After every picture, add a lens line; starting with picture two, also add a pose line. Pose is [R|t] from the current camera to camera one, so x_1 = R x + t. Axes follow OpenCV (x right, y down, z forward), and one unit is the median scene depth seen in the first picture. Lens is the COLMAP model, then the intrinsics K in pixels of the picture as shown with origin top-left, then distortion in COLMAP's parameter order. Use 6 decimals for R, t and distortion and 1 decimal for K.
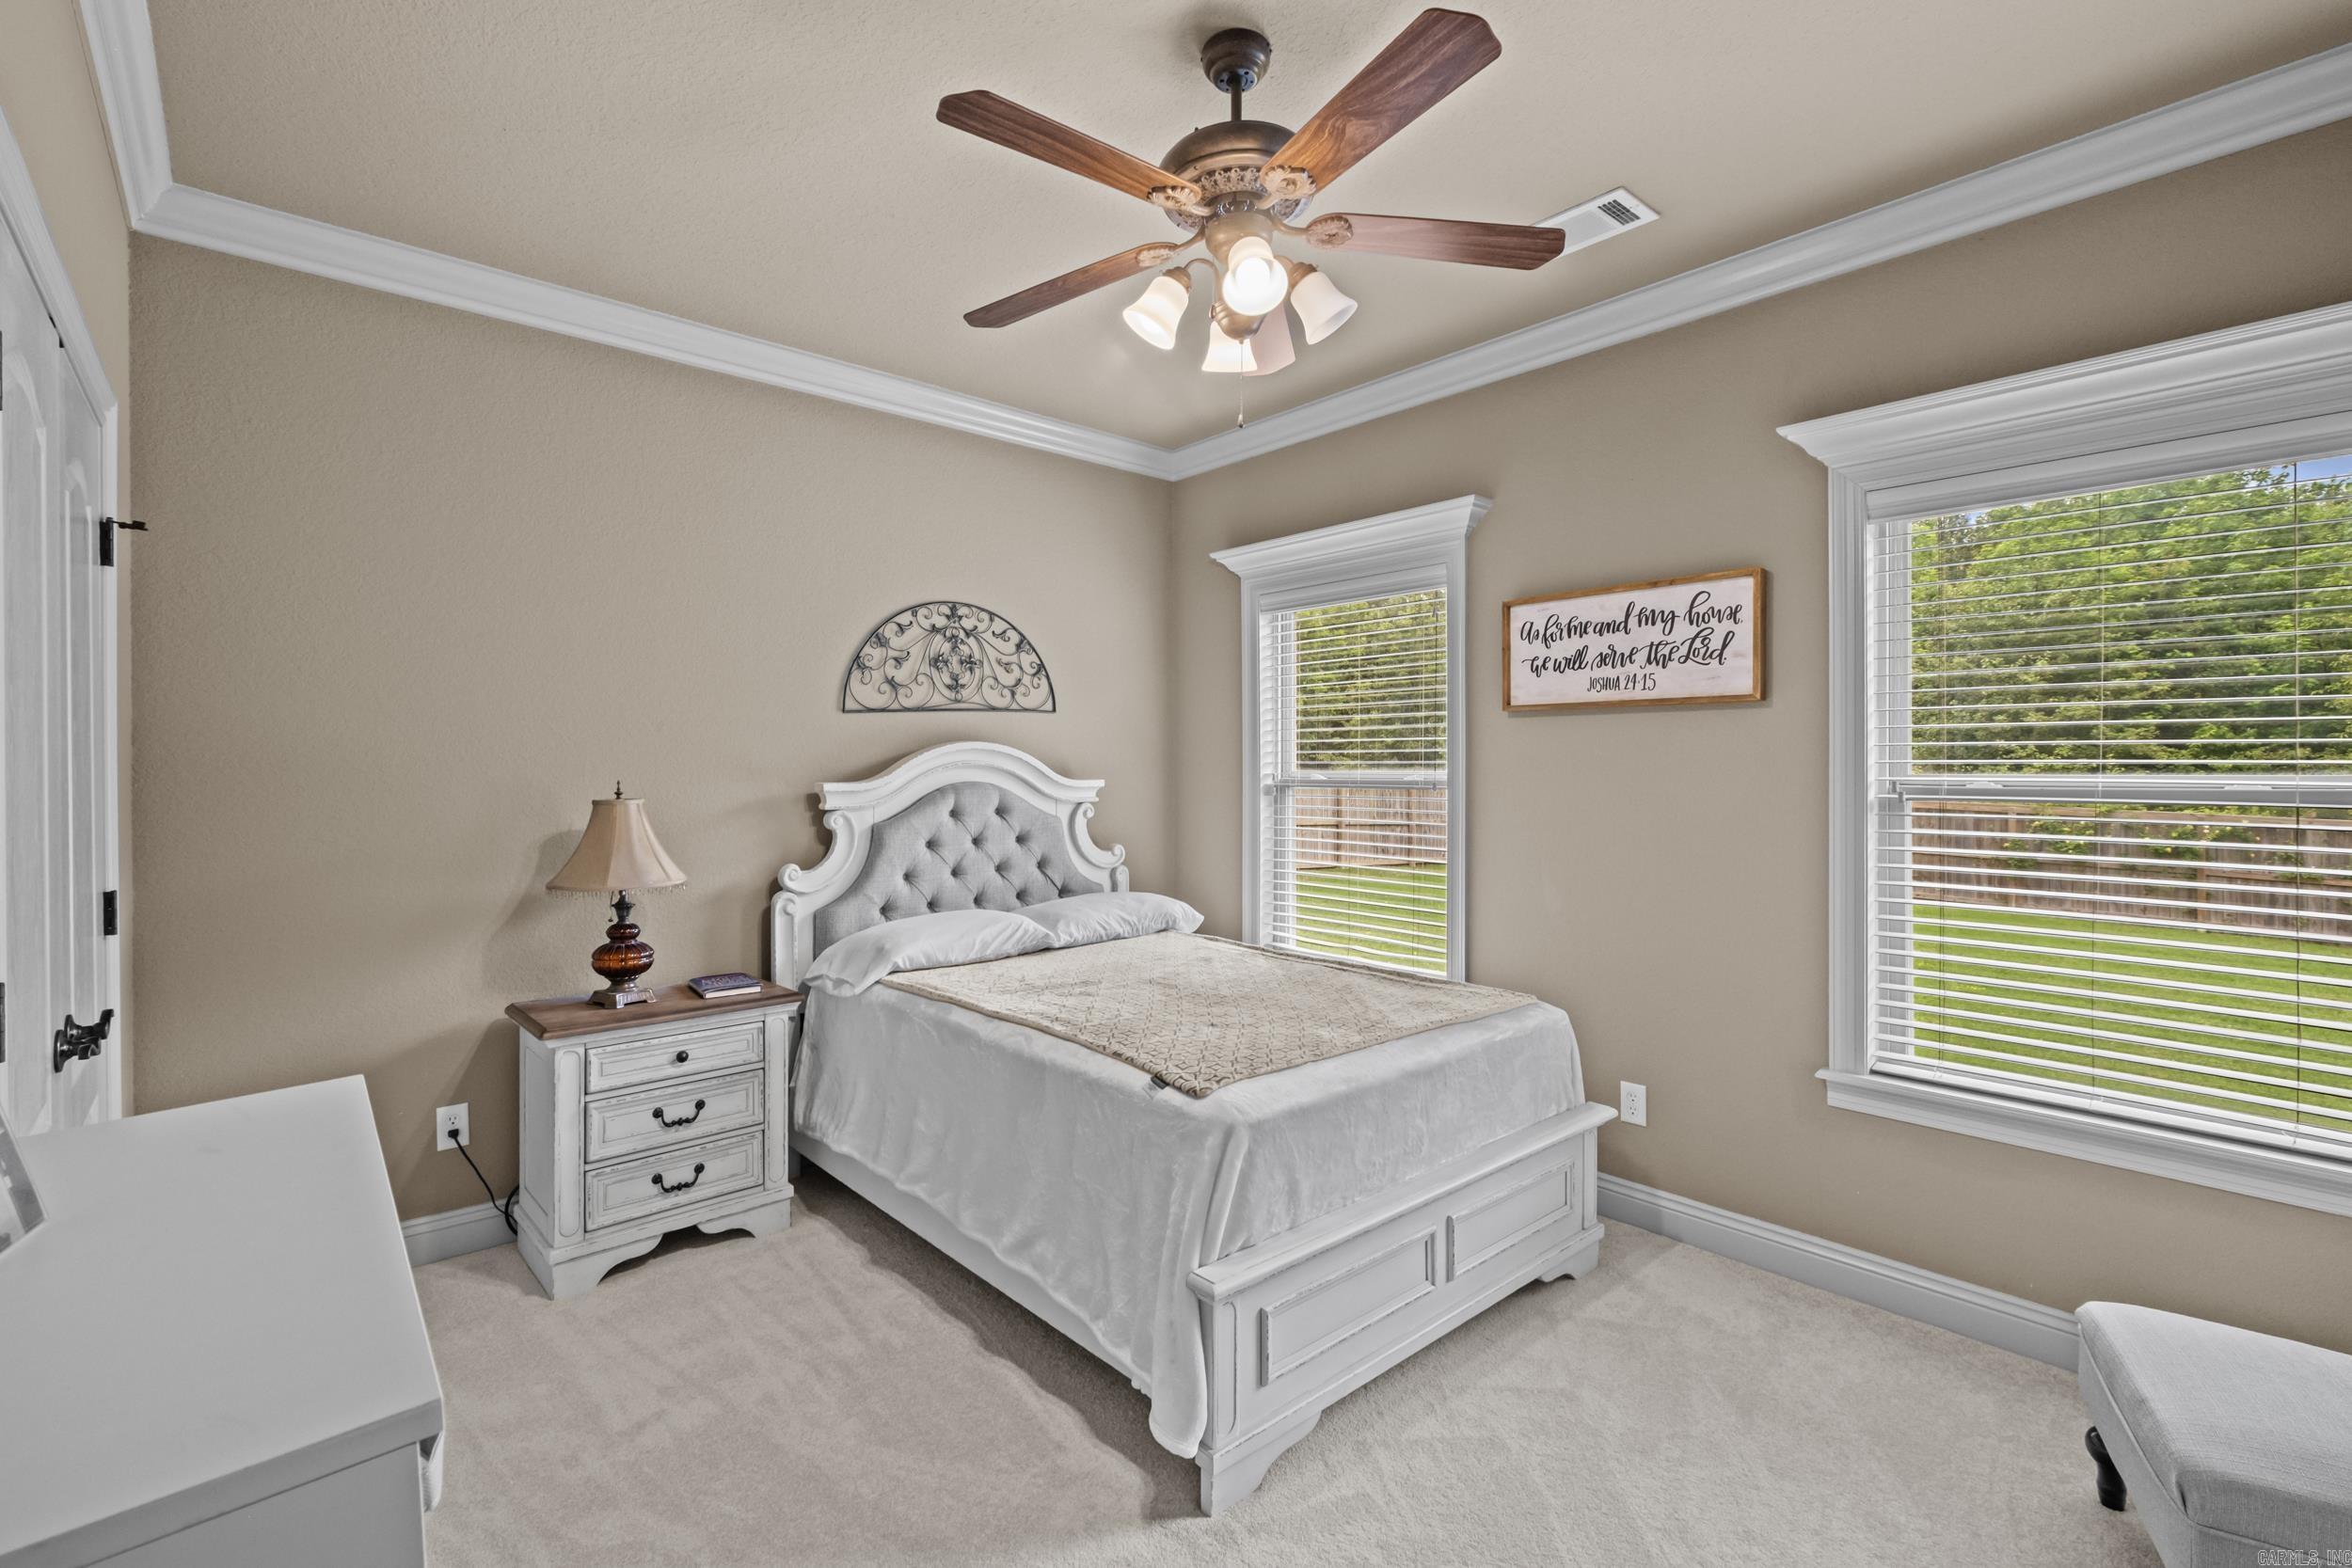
lens RADIAL K [[1021.6, 0, 1174.8], [0, 1021.6, 774.9], [0, 0, 1]] dist [-0.007757, 0.000646]
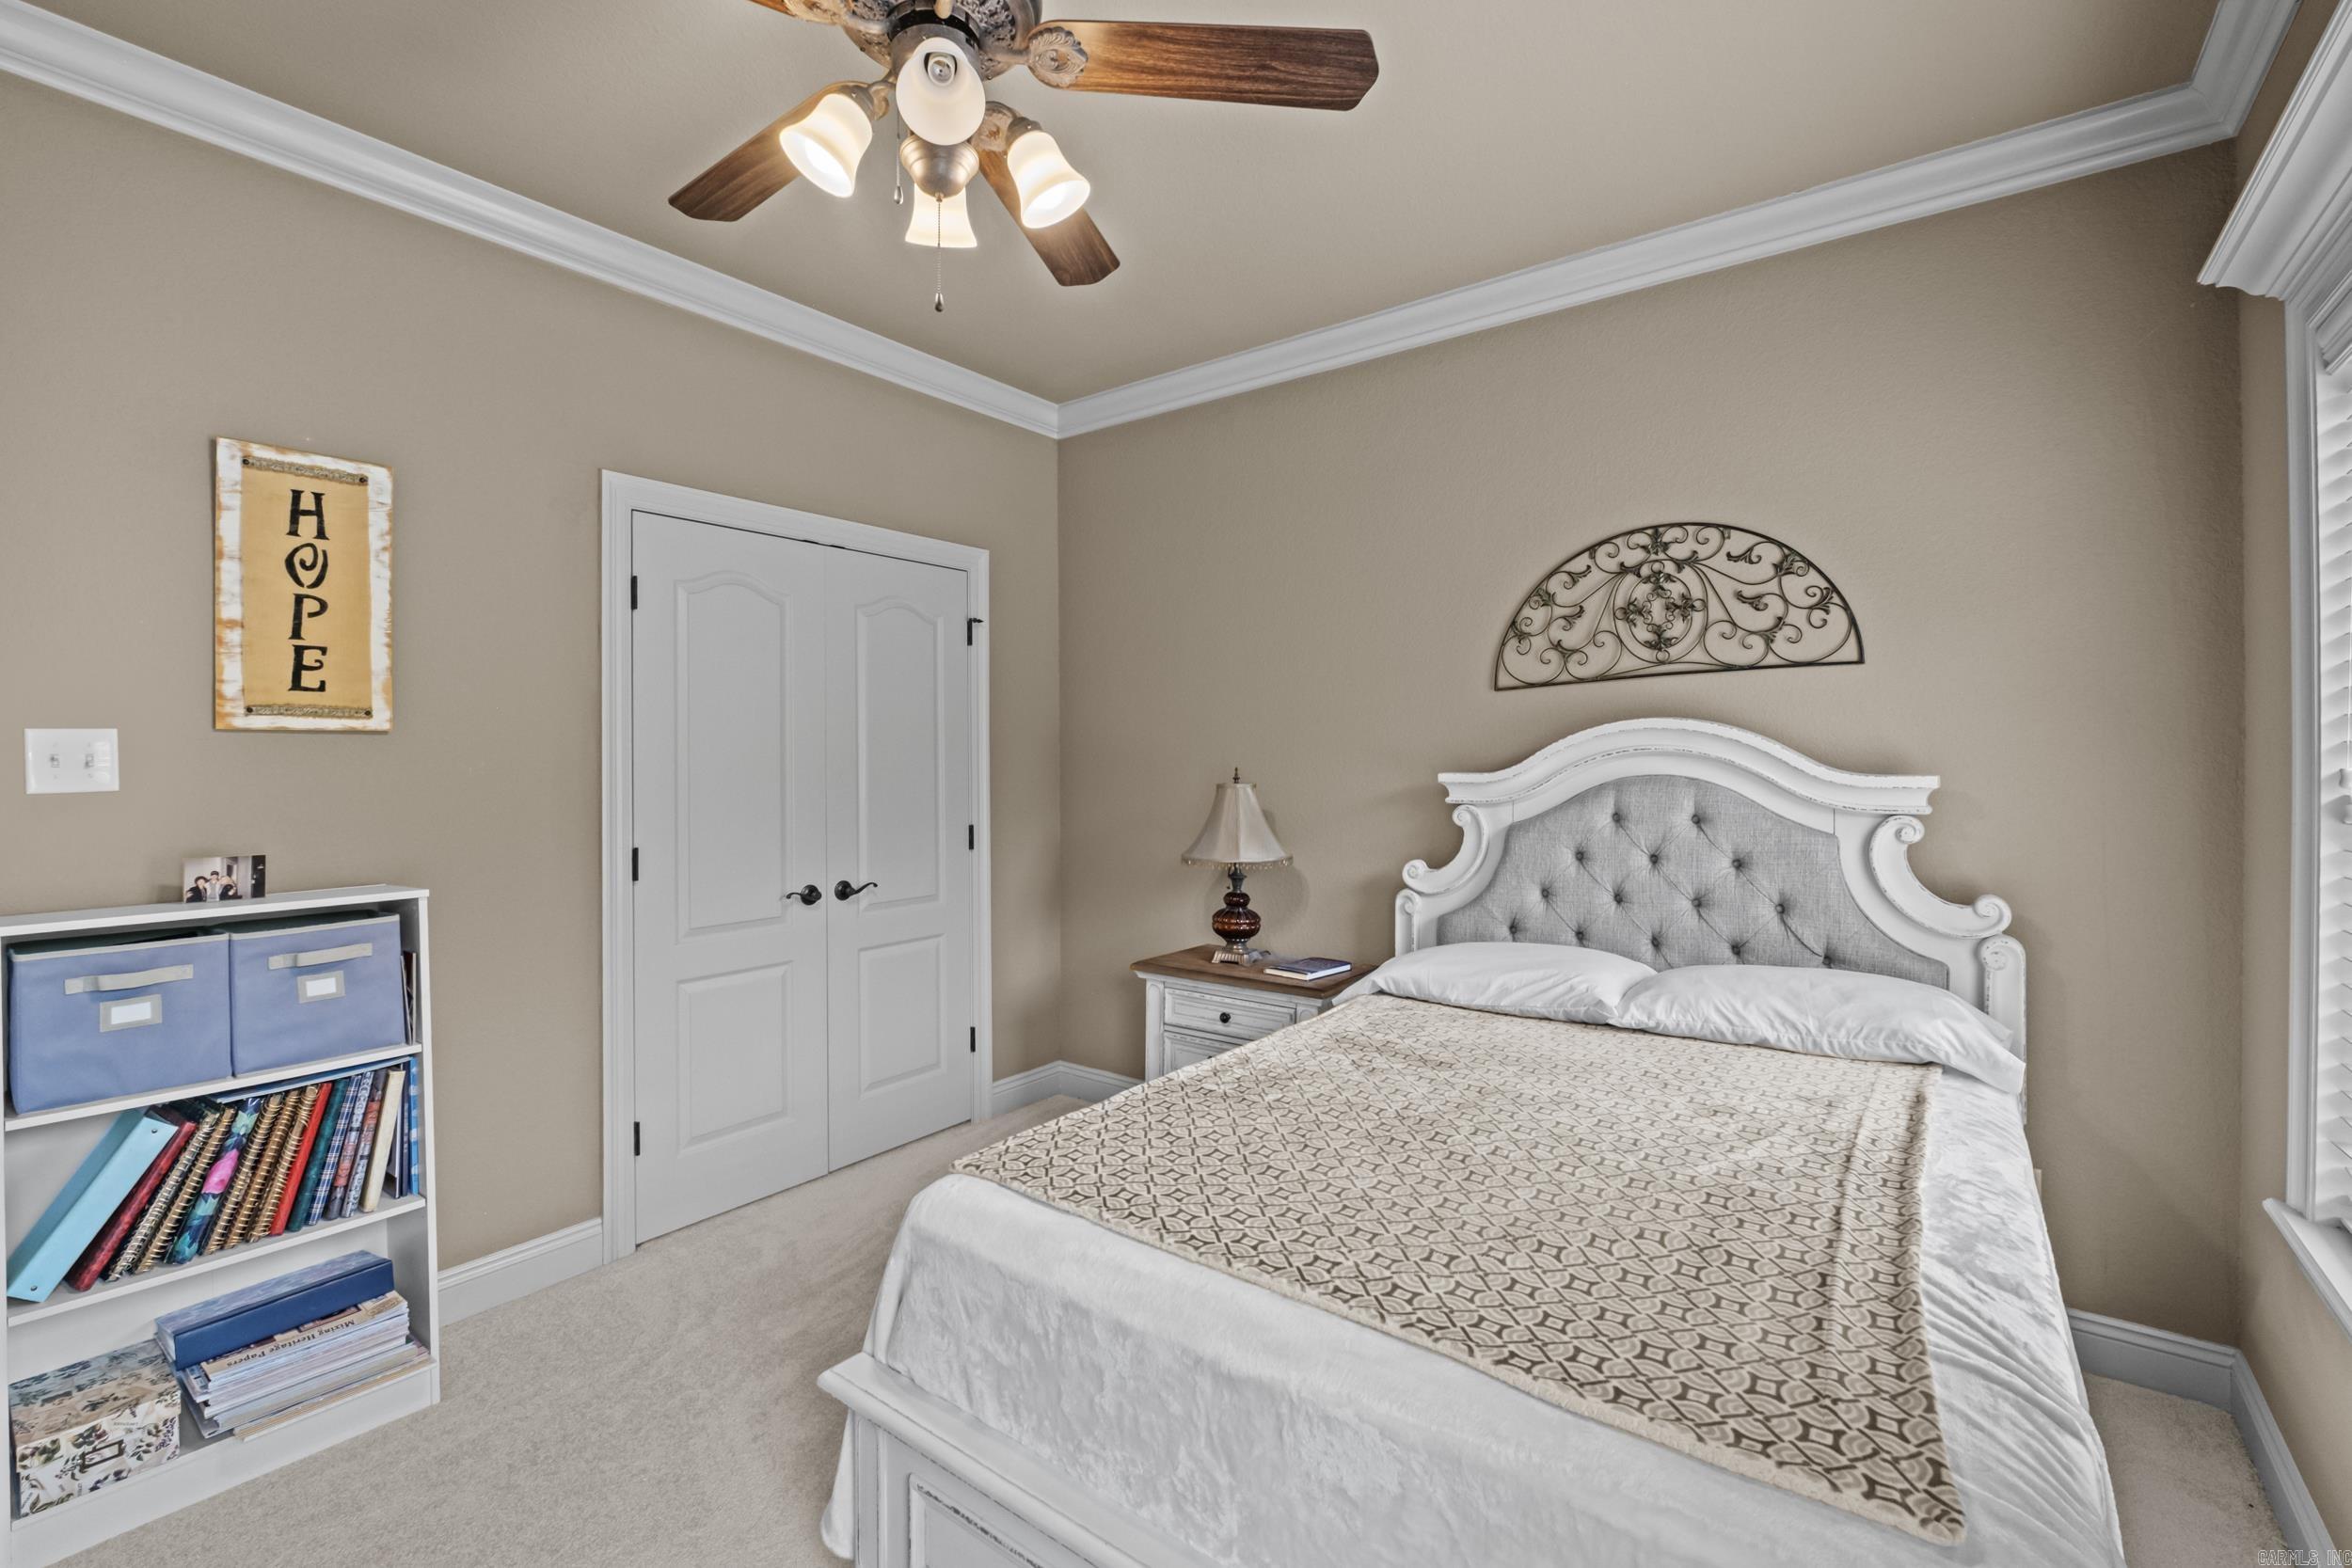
lens RADIAL K [[1021.6, 0, 1180.9], [0, 1021.6, 769.1], [0, 0, 1]] dist [-0.007757, 0.000646]
pose [[0.199887, 0.012322, -0.979742, 0.429966], [-0.004154, 0.999923, 0.011728, -0.004274], [0.979810, 0.001725, 0.199923, 0.533526]]
